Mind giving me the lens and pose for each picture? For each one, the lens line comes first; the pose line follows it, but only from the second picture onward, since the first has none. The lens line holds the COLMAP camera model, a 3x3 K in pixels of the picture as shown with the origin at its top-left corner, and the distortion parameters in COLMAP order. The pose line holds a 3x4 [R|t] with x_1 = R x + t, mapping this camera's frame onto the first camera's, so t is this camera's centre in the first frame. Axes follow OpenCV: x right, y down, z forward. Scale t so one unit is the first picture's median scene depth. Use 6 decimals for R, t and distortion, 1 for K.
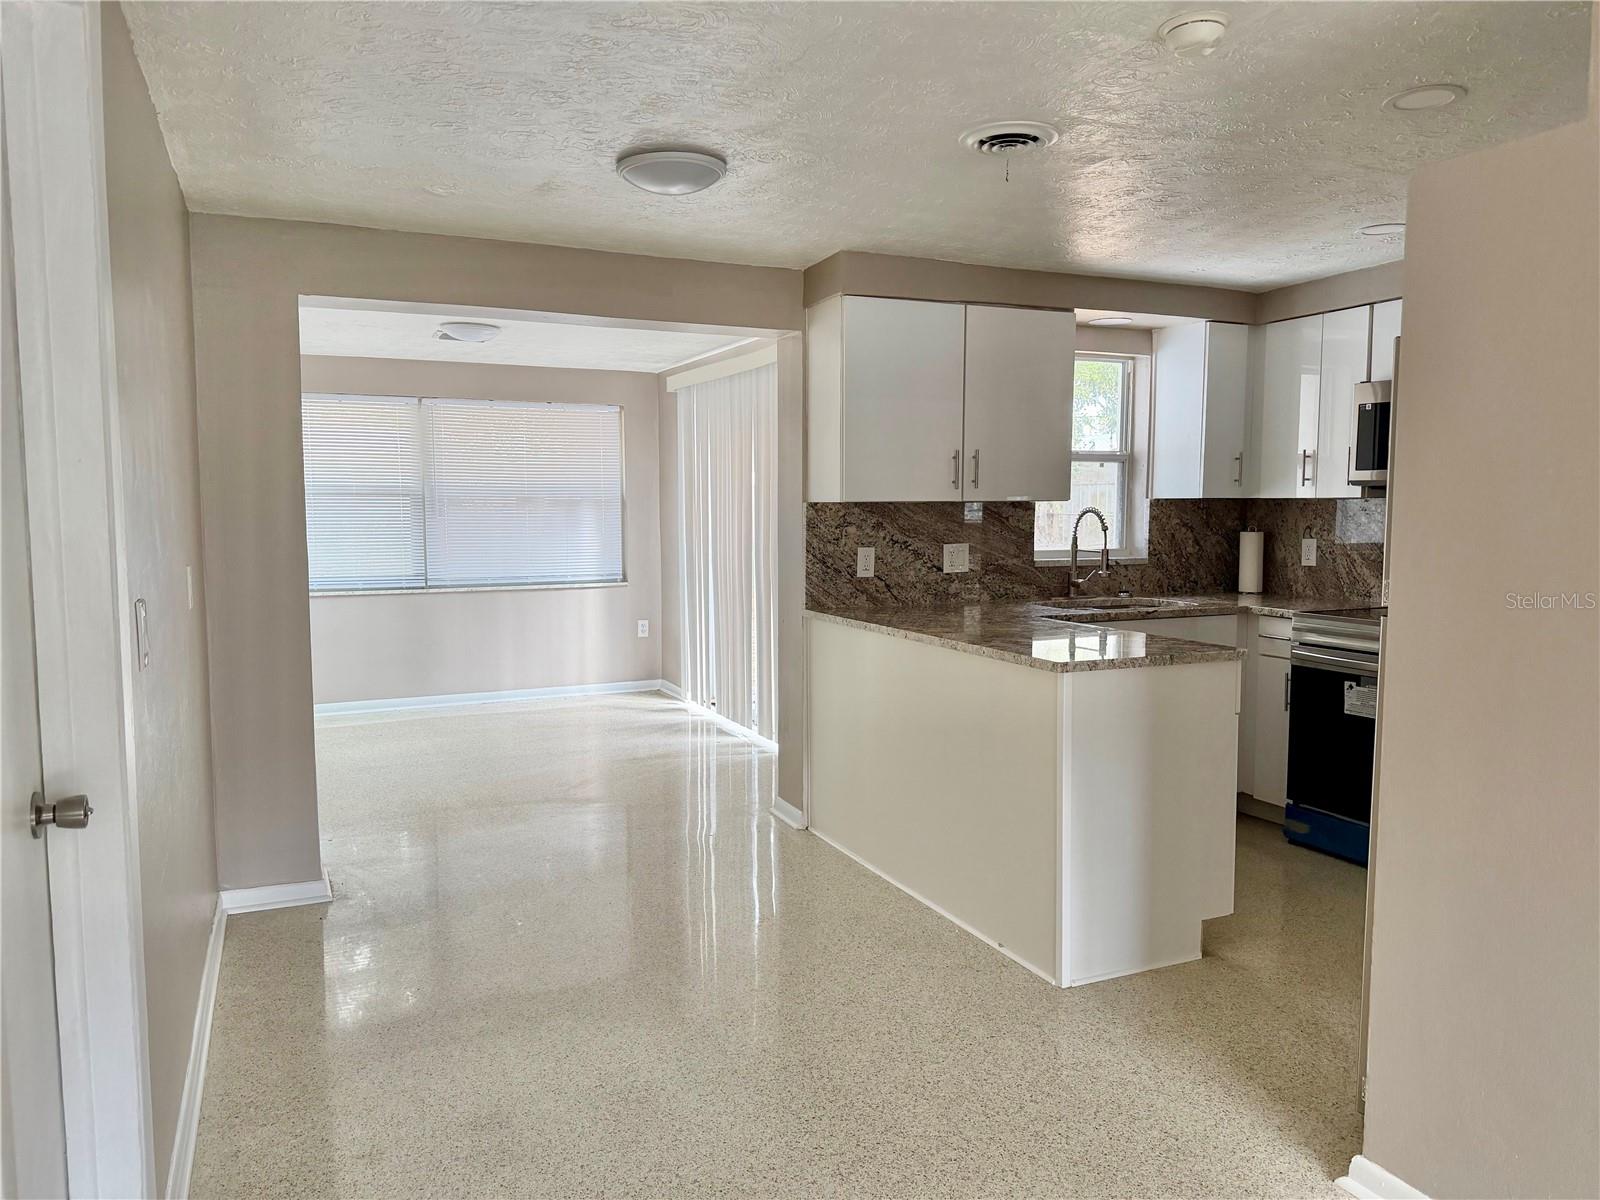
lens RADIAL K [[1120.1, 0, 814.1], [0, 1120.1, 601.9], [0, 0, 1]] dist [0.148570, -0.100926]
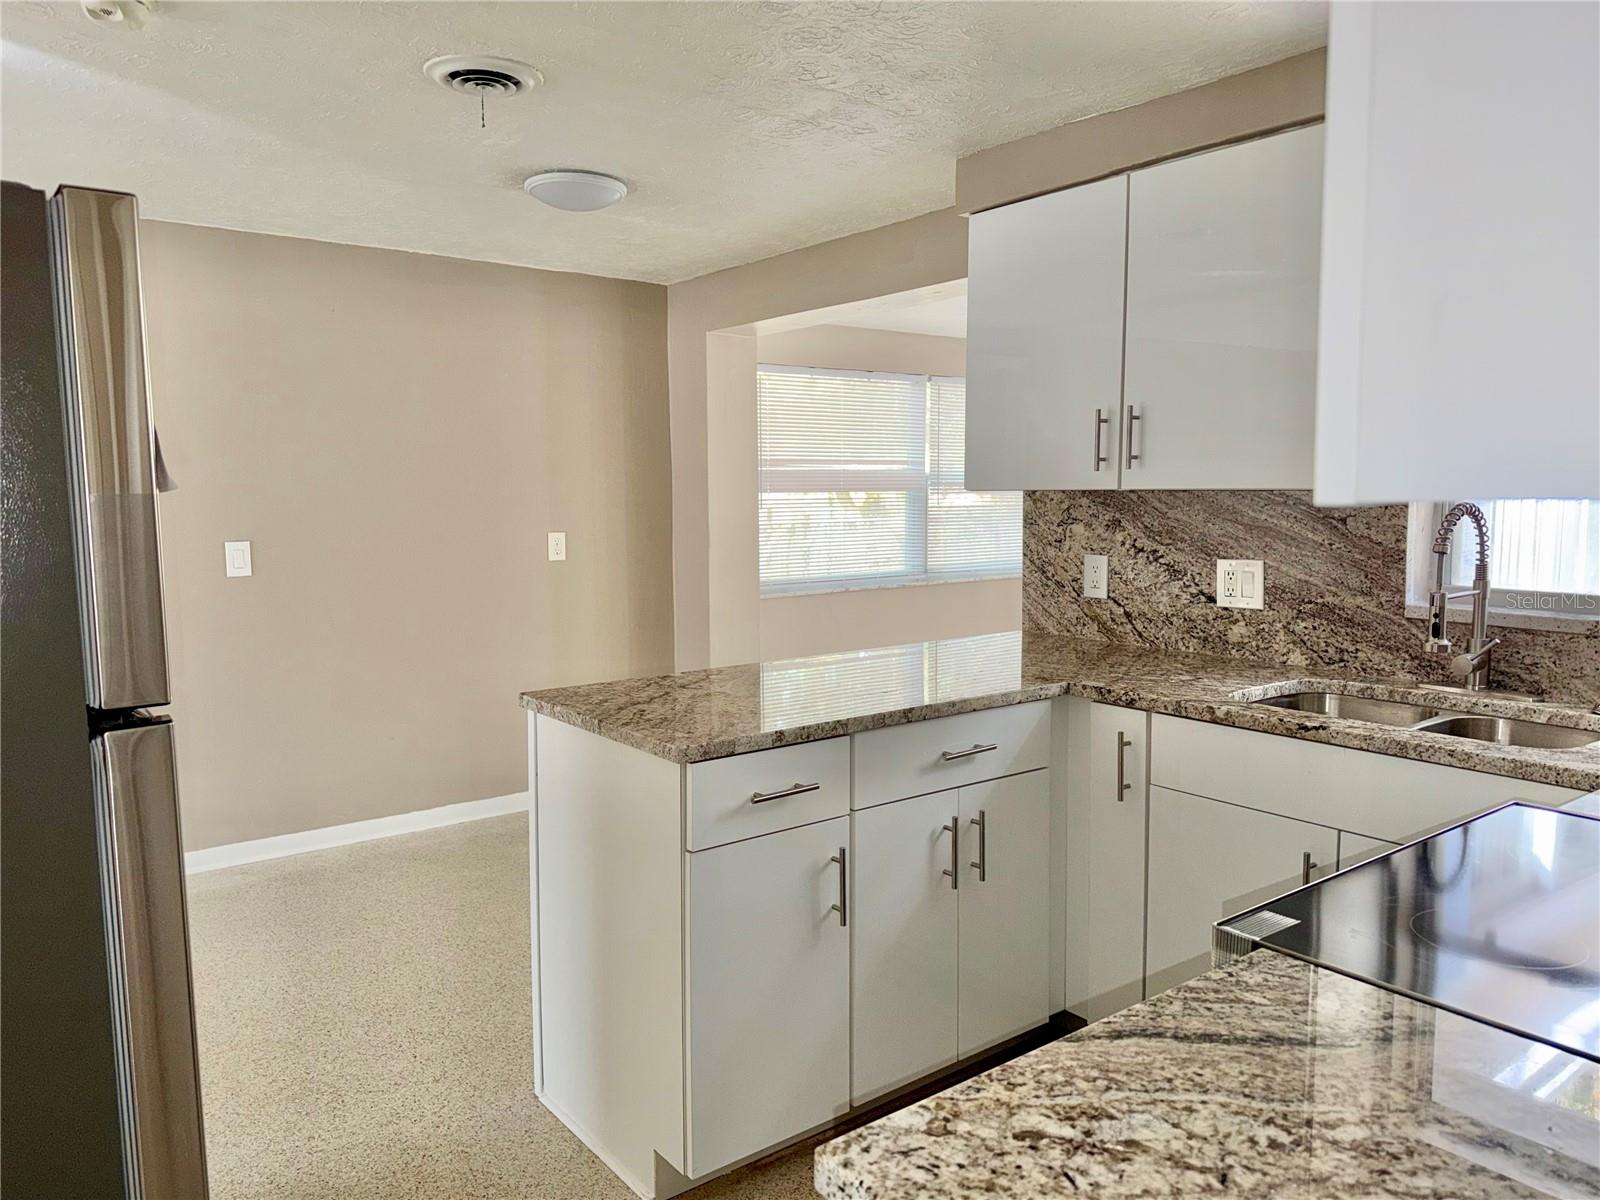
lens RADIAL K [[1128.5, 0, 808.5], [0, 1128.5, 594.5], [0, 0, 1]] dist [0.064305, -0.104777]
pose [[0.223170, 0.092119, -0.970417, 0.651883], [-0.081868, 0.993779, 0.075510, -0.059249], [0.971336, 0.062594, 0.229323, 0.629810]]
